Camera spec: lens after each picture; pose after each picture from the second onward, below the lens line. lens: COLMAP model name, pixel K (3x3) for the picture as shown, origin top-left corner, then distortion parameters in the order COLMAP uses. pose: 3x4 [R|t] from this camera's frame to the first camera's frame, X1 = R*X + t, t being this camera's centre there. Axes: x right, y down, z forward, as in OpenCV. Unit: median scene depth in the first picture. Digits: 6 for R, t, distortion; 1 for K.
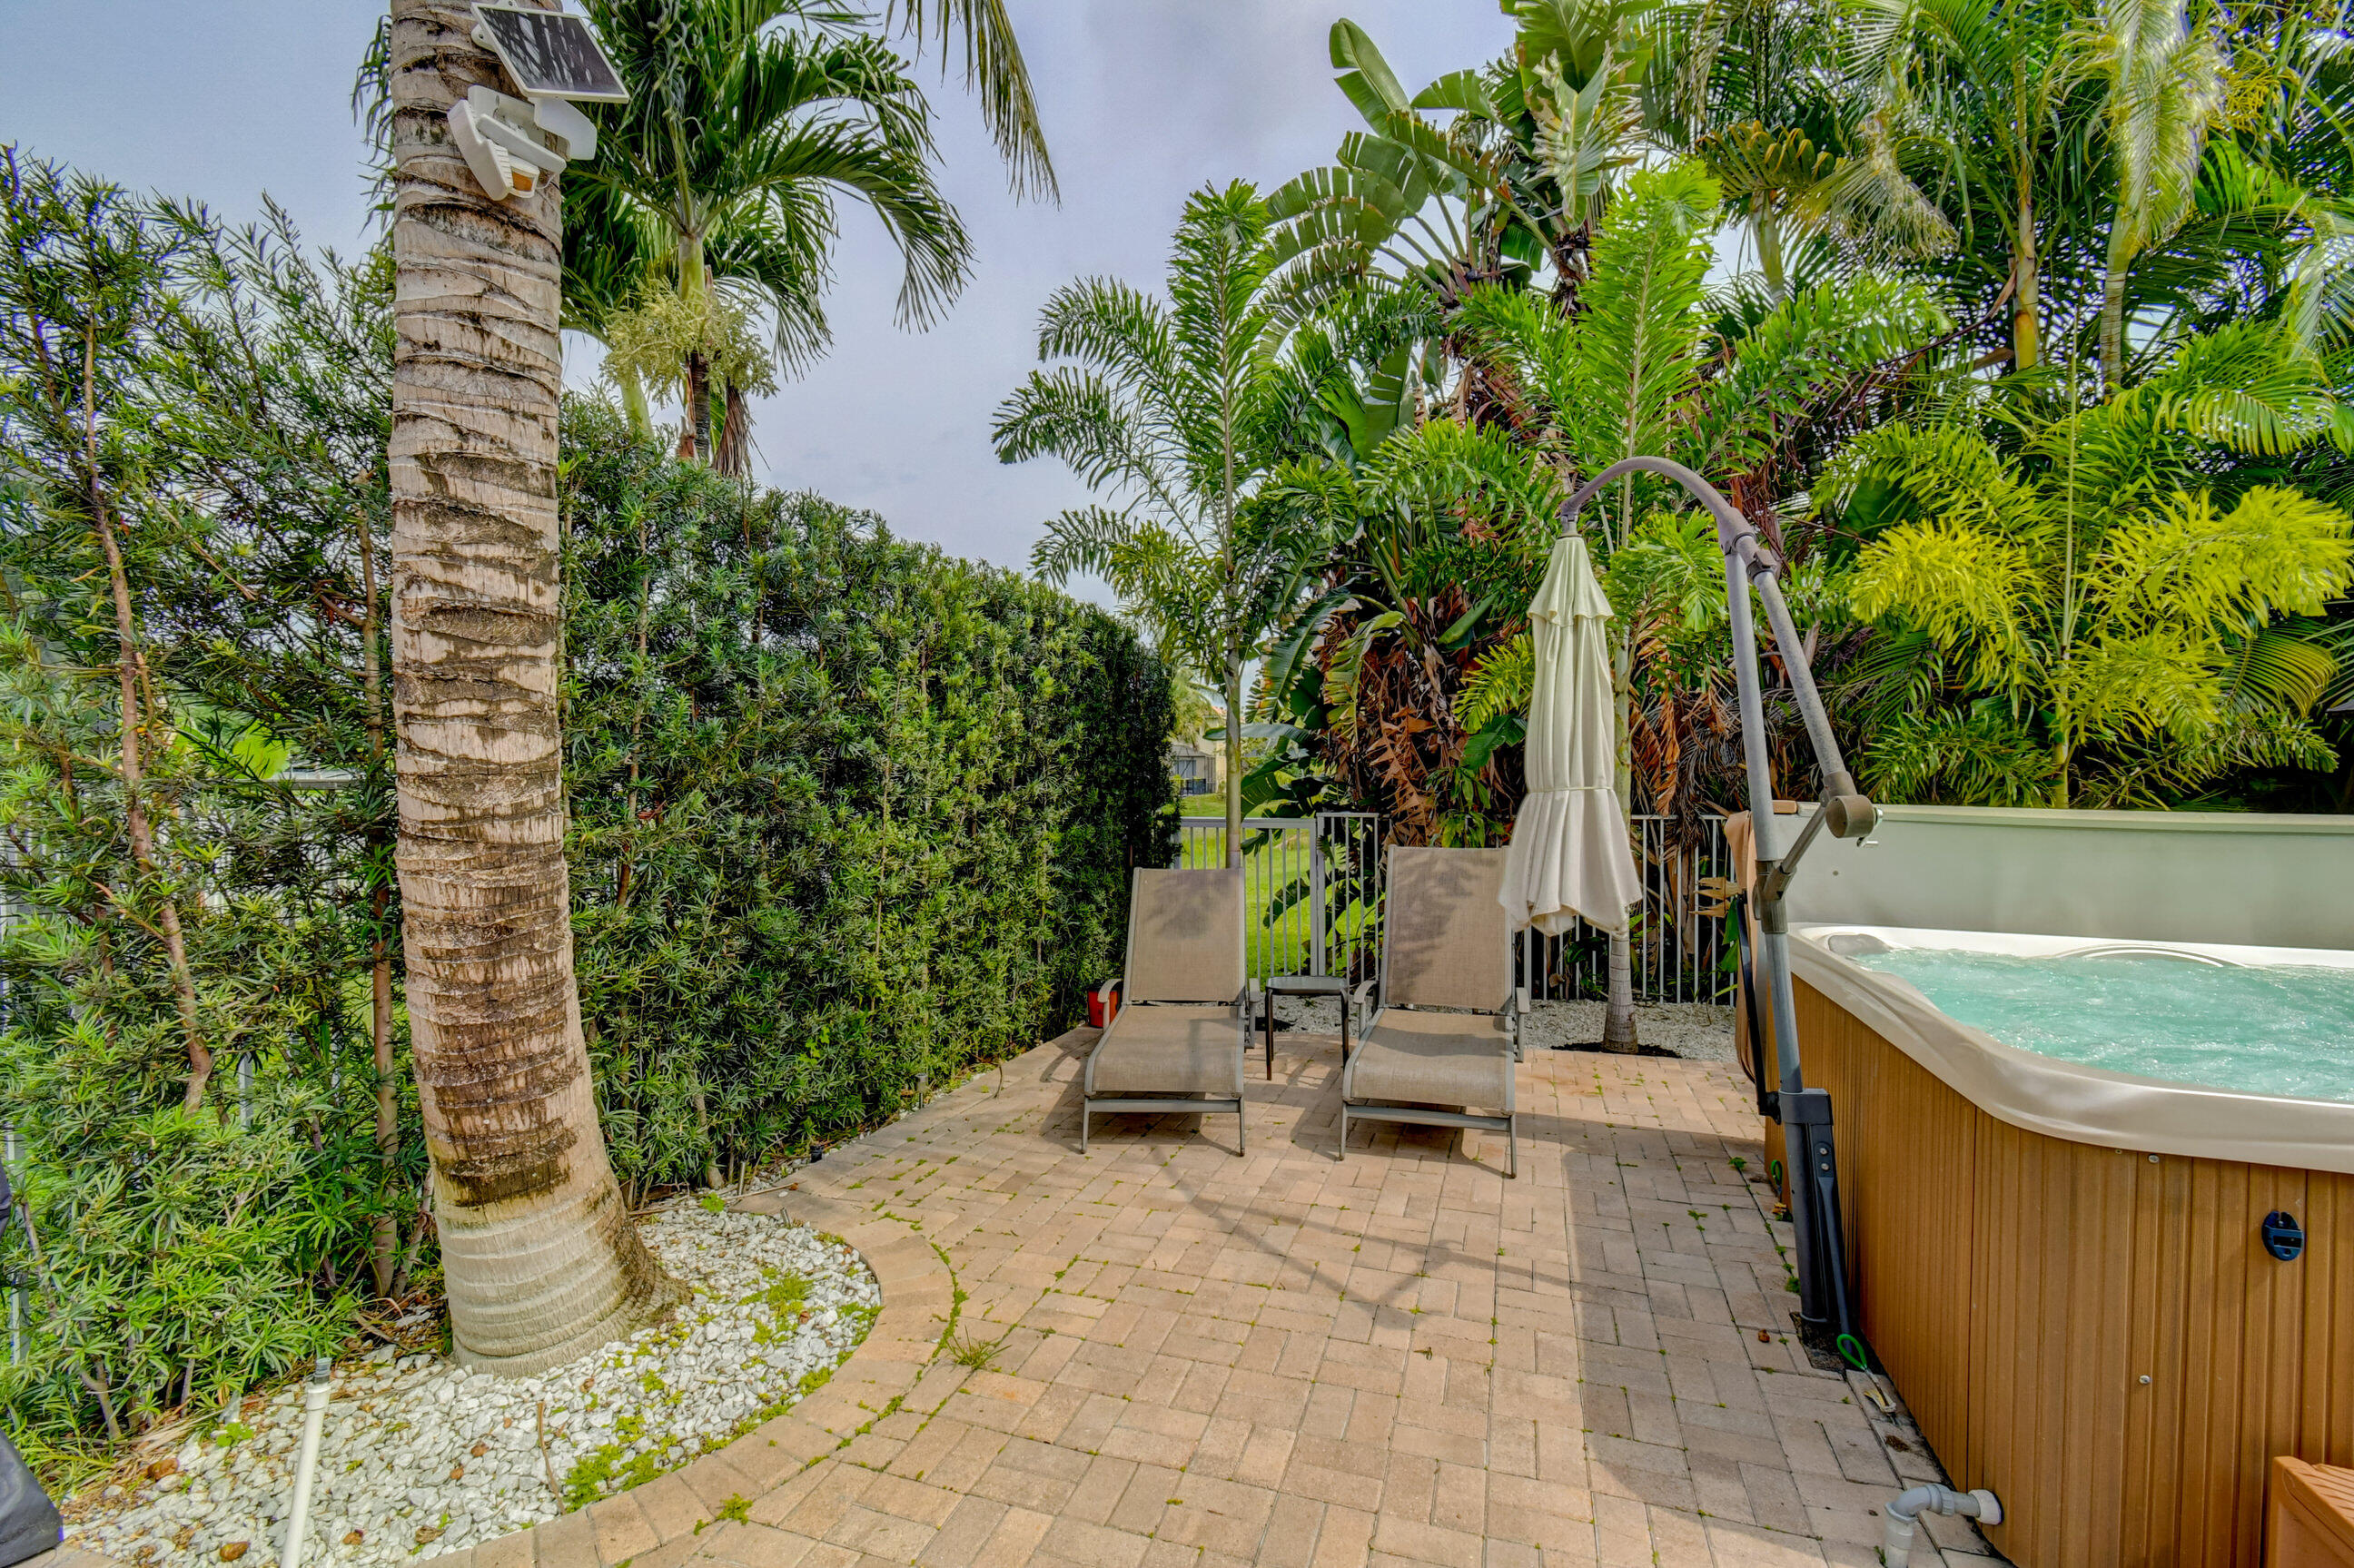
lens RADIAL K [[1035.2, 0, 1168.3], [0, 1035.2, 784.0], [0, 0, 1]] dist [0.000222, -0.000764]
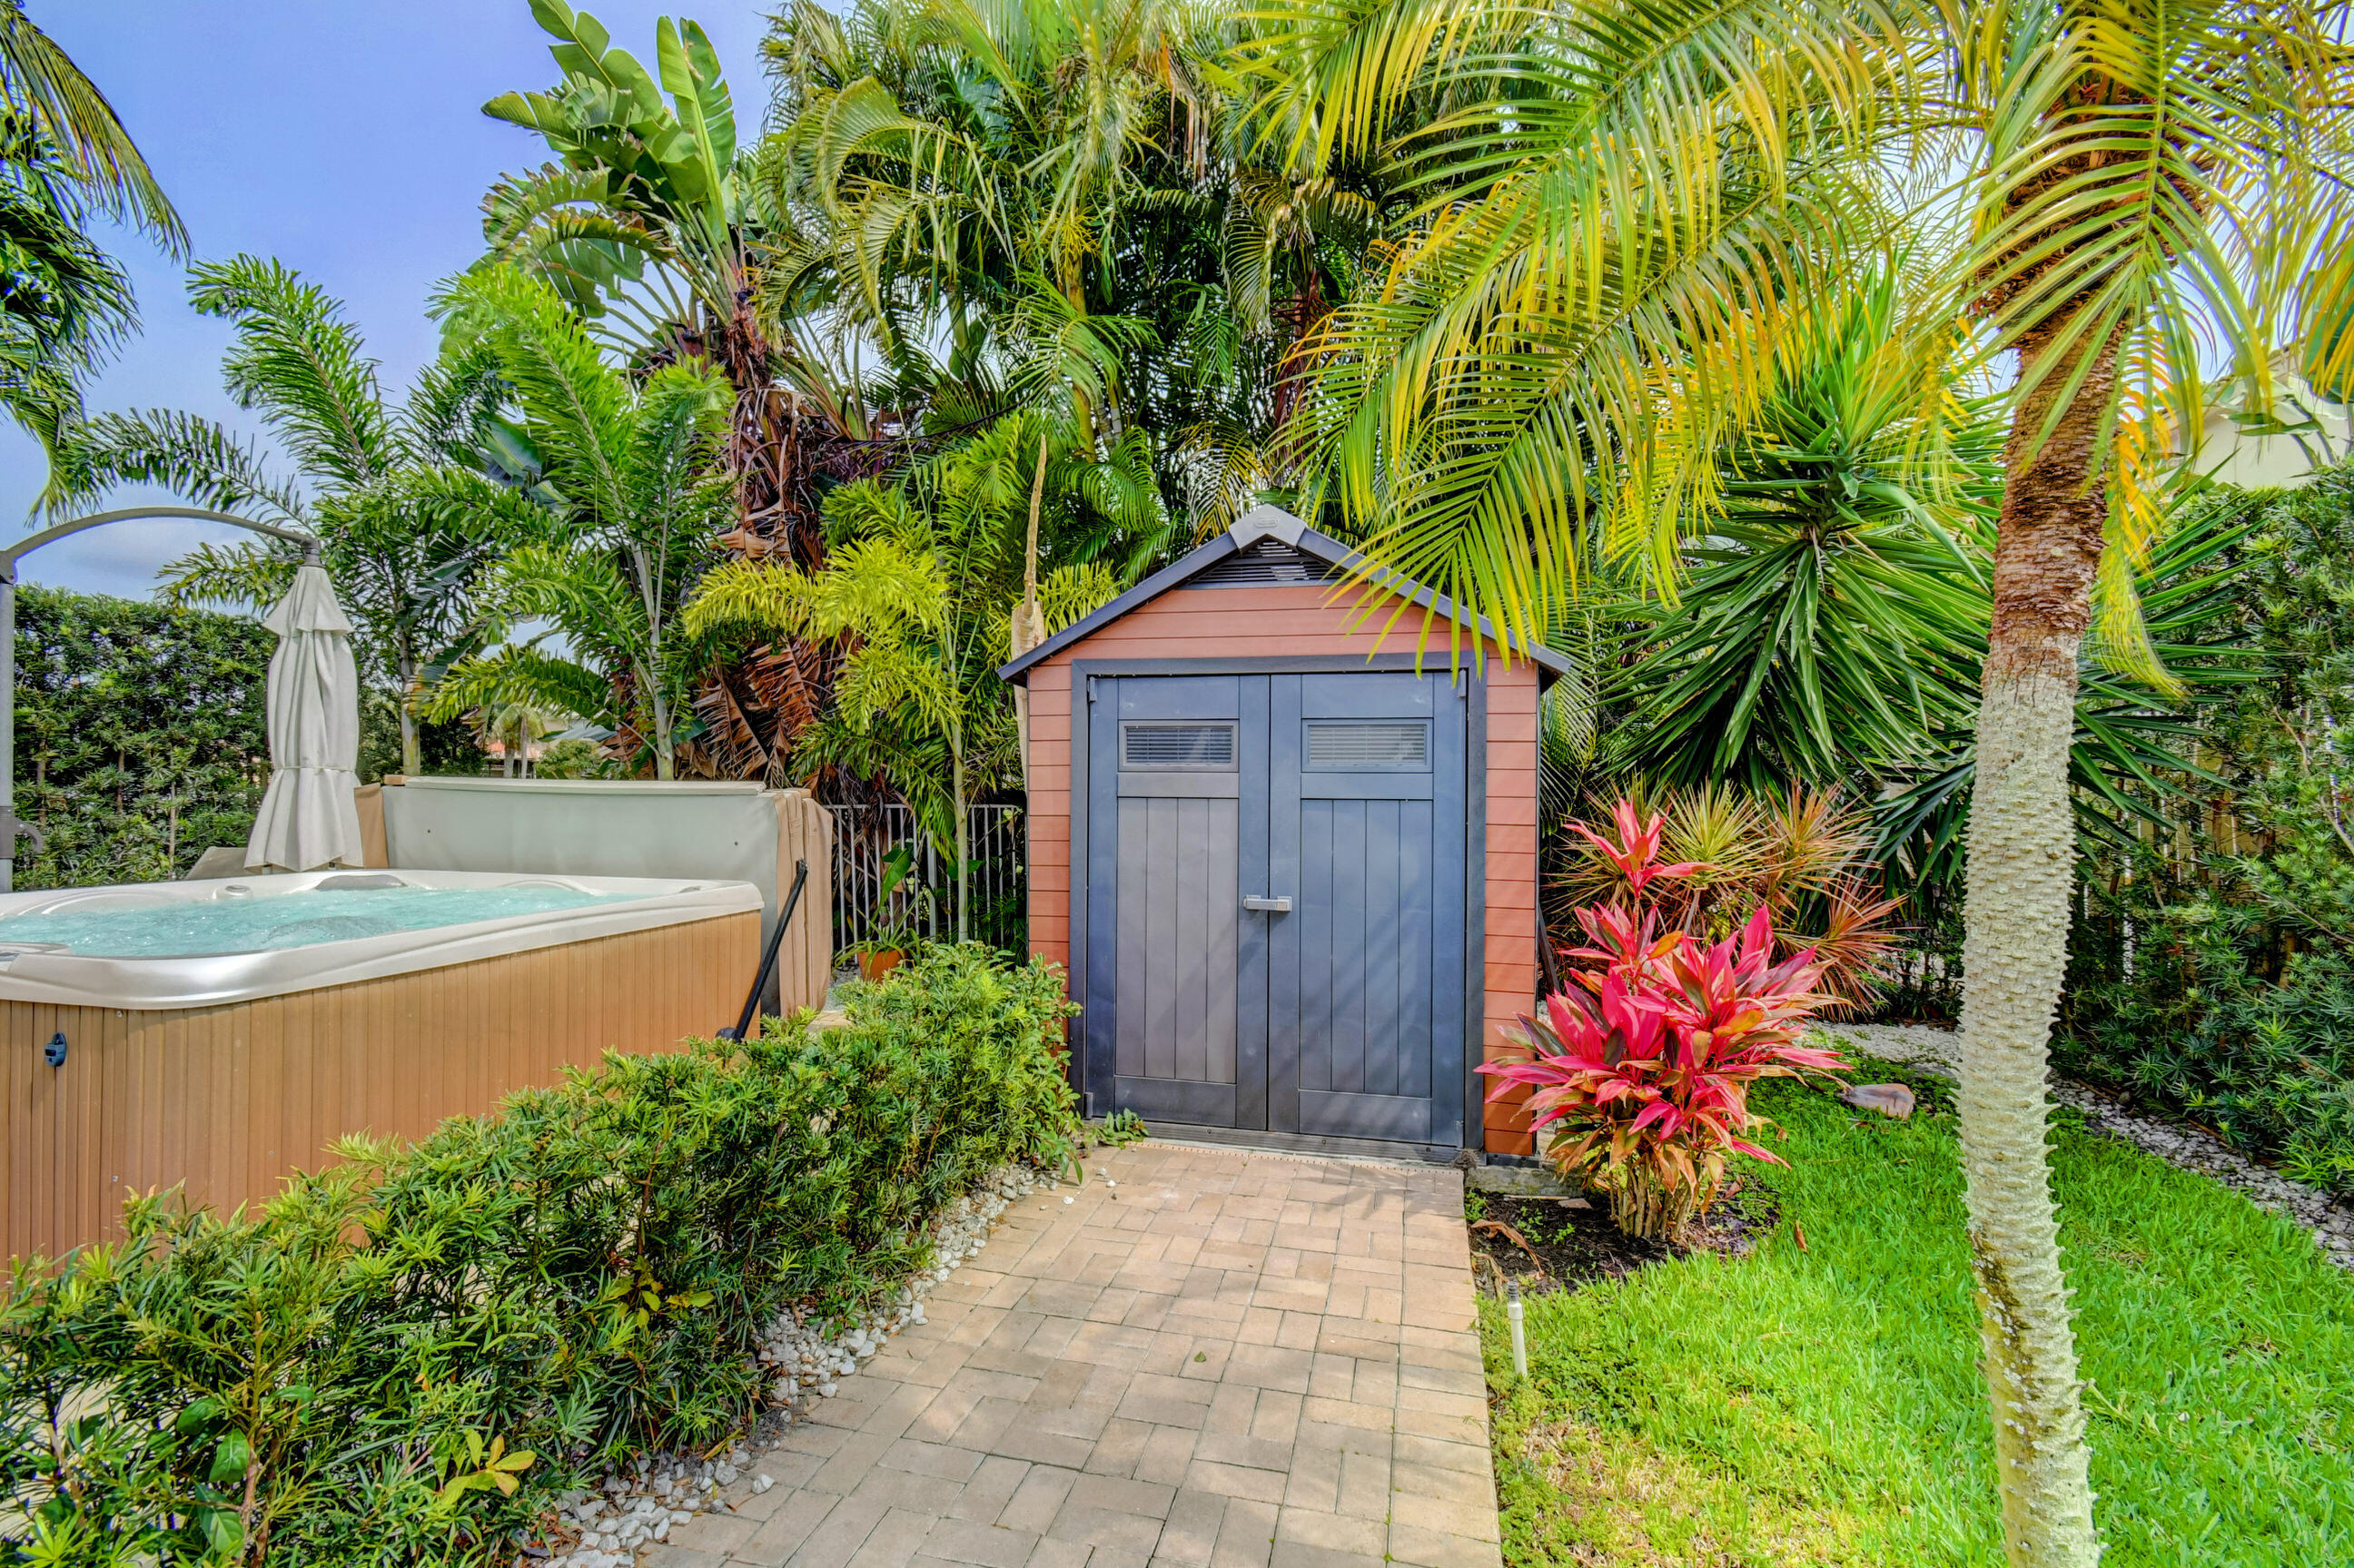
lens RADIAL K [[1028.2, 0, 1177.0], [0, 1028.2, 784.0], [0, 0, 1]] dist [0.016678, -0.010631]
pose [[0.995685, -0.001183, 0.092790, 1.572196], [0.002352, 0.999919, -0.012492, 0.049876], [-0.092768, 0.012657, 0.995607, -0.401466]]
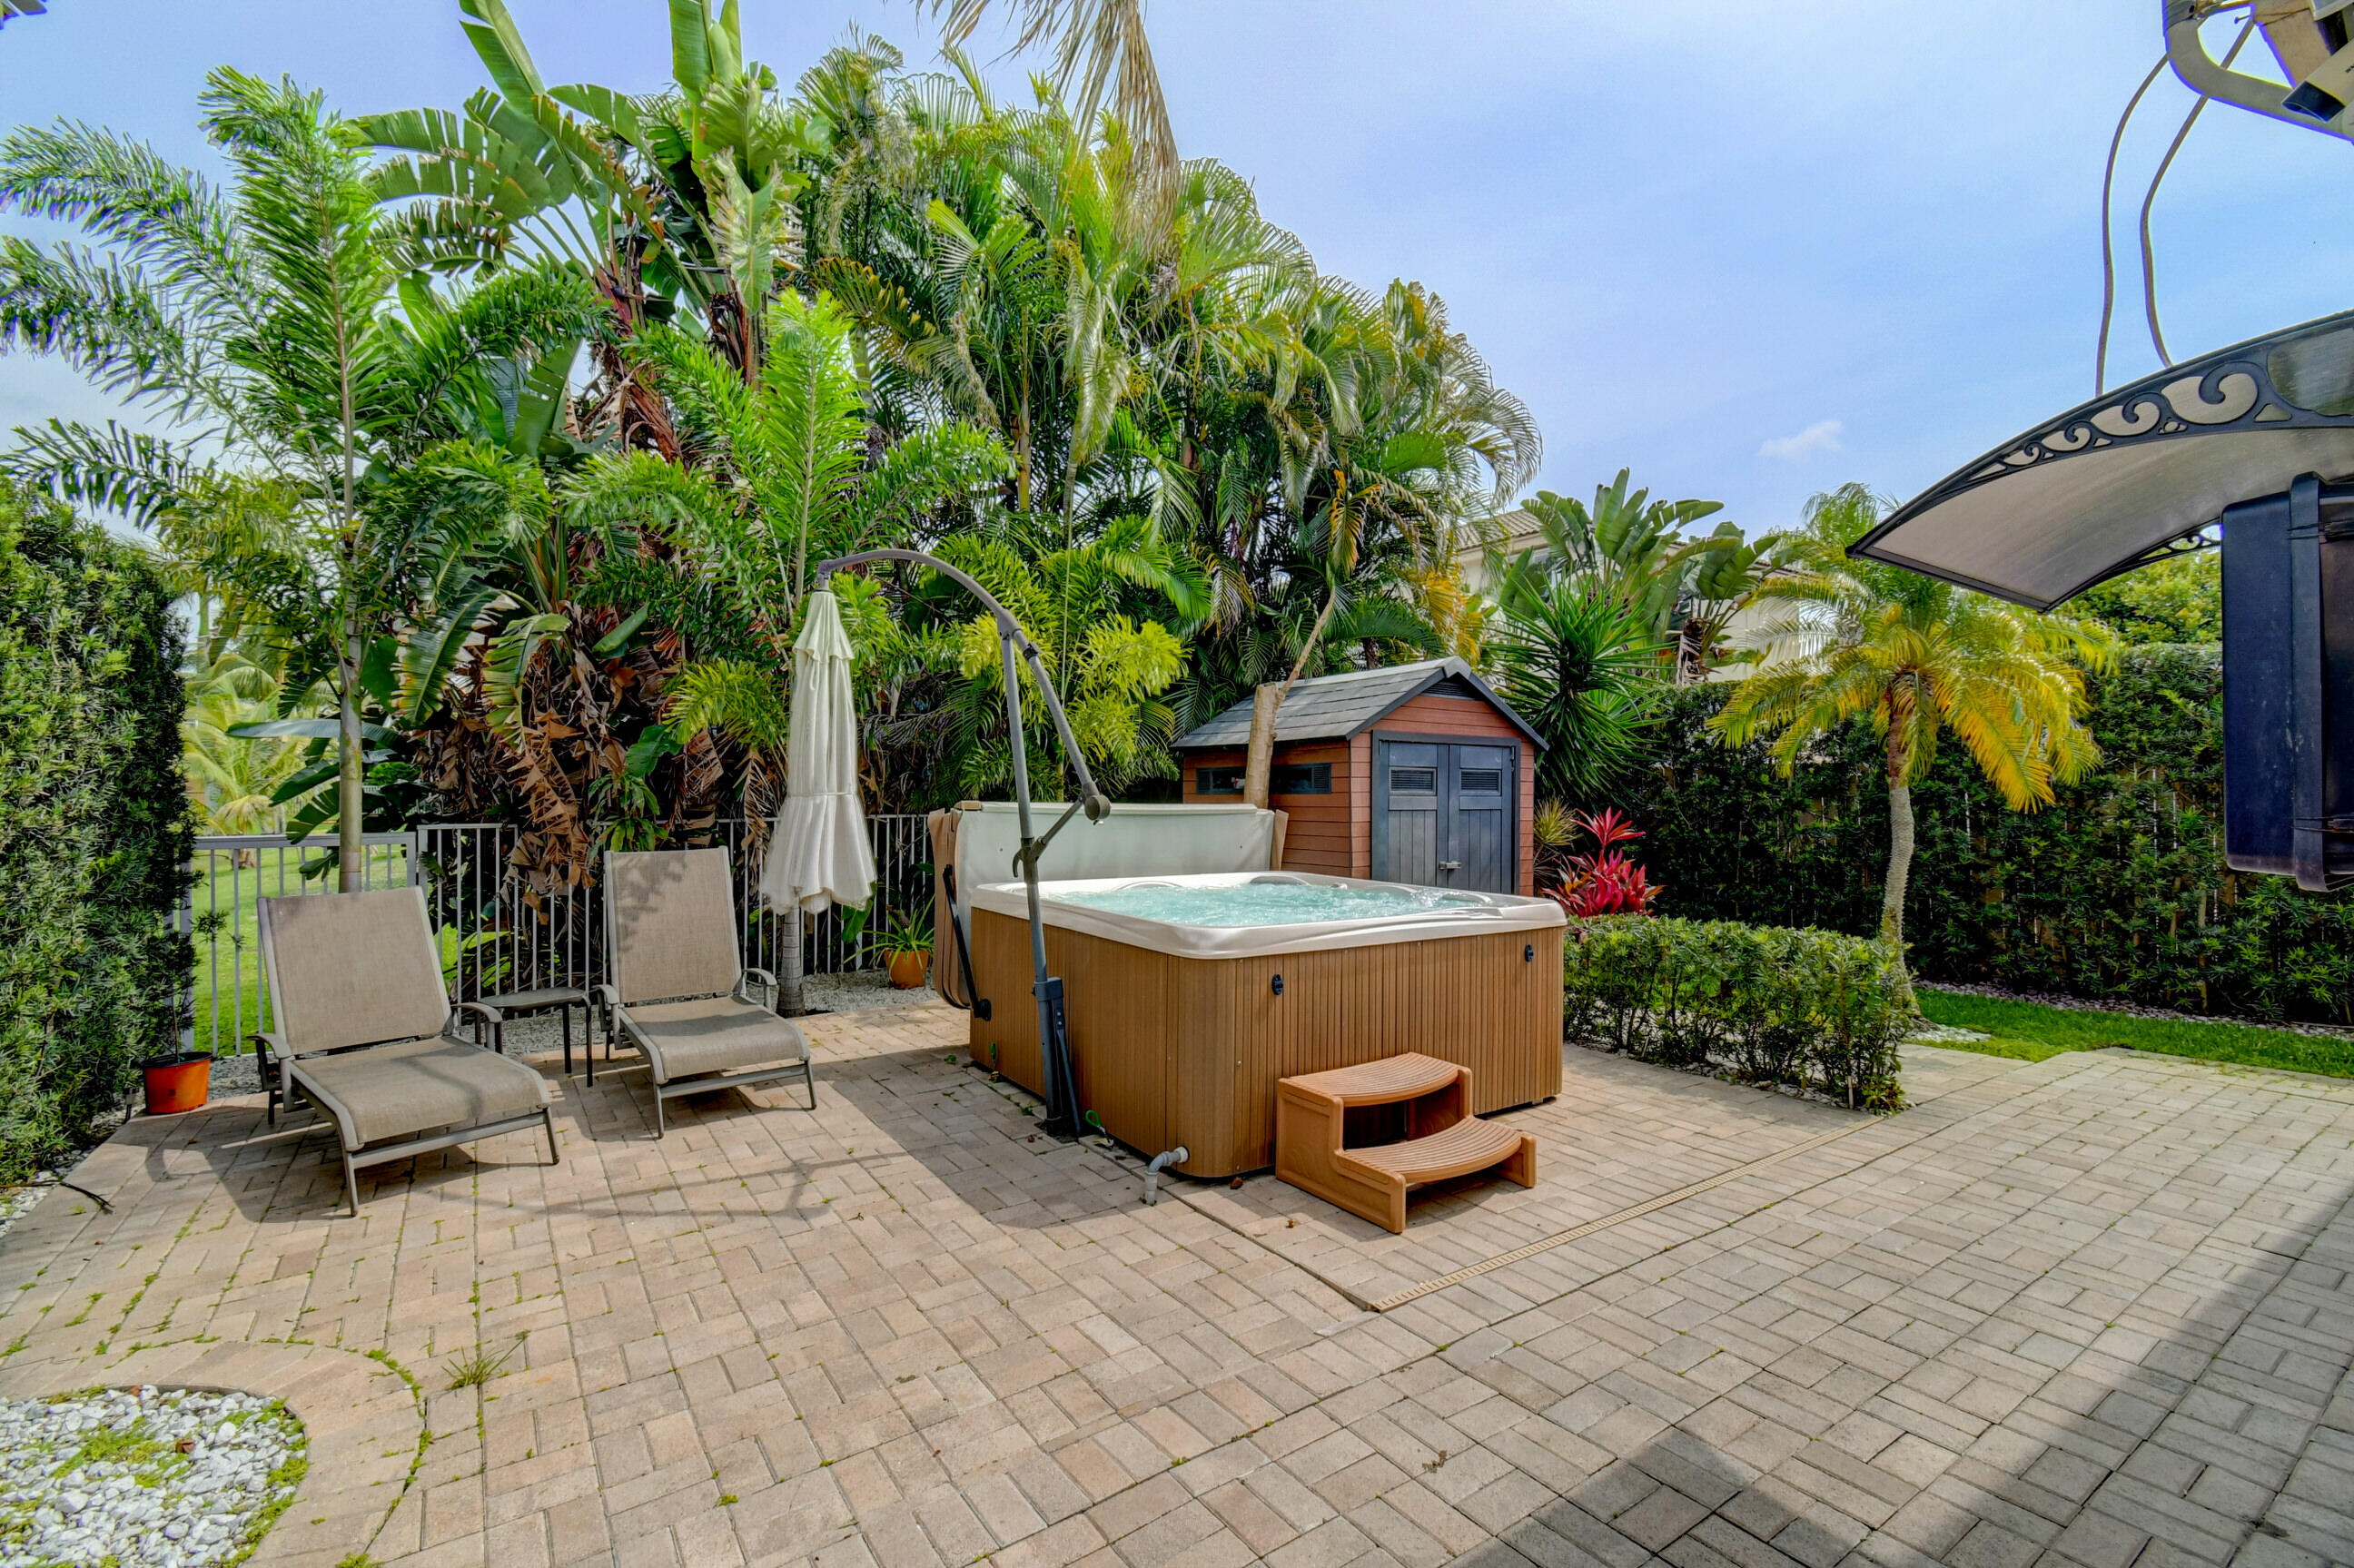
lens RADIAL K [[1035.2, 0, 1168.3], [0, 1035.2, 784.0], [0, 0, 1]] dist [0.000222, -0.000764]
pose [[0.602925, -0.000891, 0.797798, -0.425494], [0.005928, 0.999977, -0.003363, -0.001679], [-0.797776, 0.006757, 0.602916, -0.094631]]
